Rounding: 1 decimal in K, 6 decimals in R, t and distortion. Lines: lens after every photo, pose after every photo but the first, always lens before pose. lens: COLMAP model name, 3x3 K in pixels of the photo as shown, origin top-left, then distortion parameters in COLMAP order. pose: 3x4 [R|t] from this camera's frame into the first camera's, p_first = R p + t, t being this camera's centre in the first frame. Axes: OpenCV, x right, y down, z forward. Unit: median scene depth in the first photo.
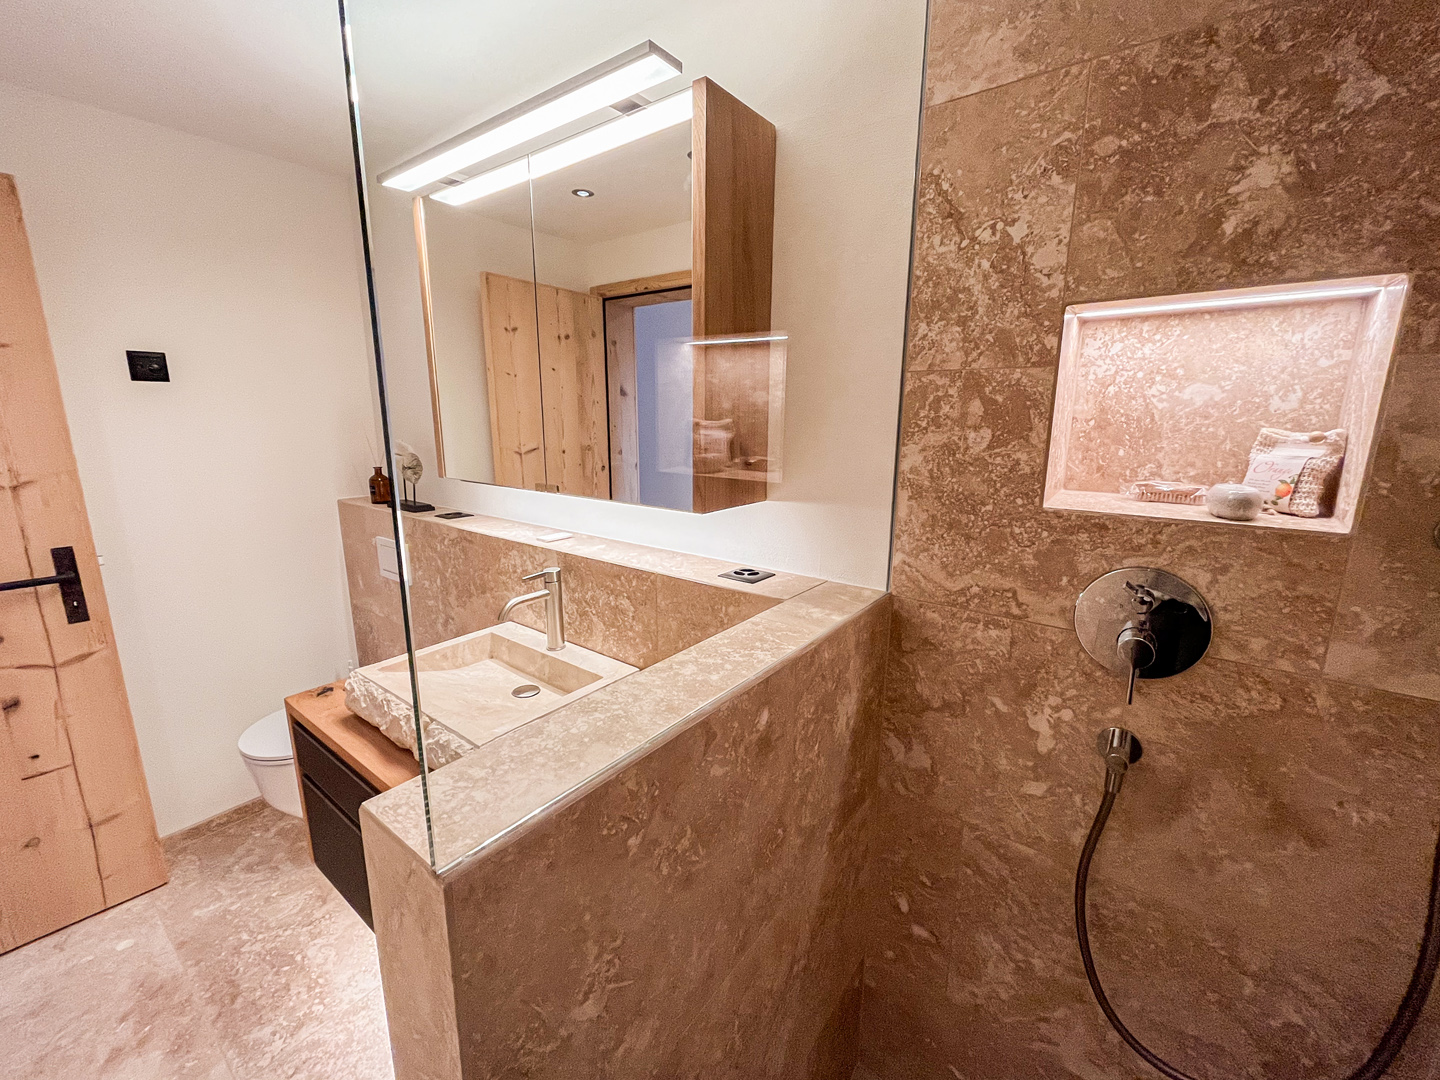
lens RADIAL K [[578.6, 0, 723.7], [0, 578.6, 538.9], [0, 0, 1]] dist [-0.018183, 0.002342]
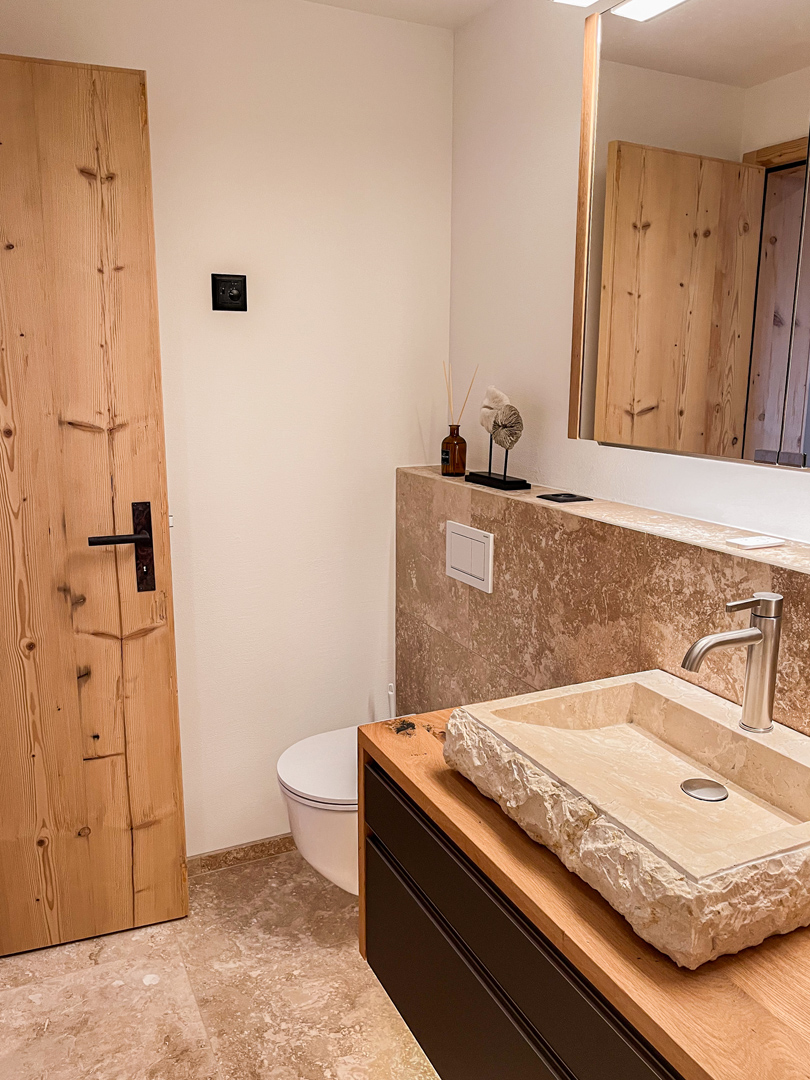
lens RADIAL K [[851.2, 0, 404.5], [0, 851.2, 547.2], [0, 0, 1]] dist [-0.005648, 0.008333]
pose [[0.877445, 0.092702, -0.470634, -0.211328], [-0.094681, 0.995316, 0.019527, 0.020411], [0.470240, 0.027426, 0.882112, 0.049472]]
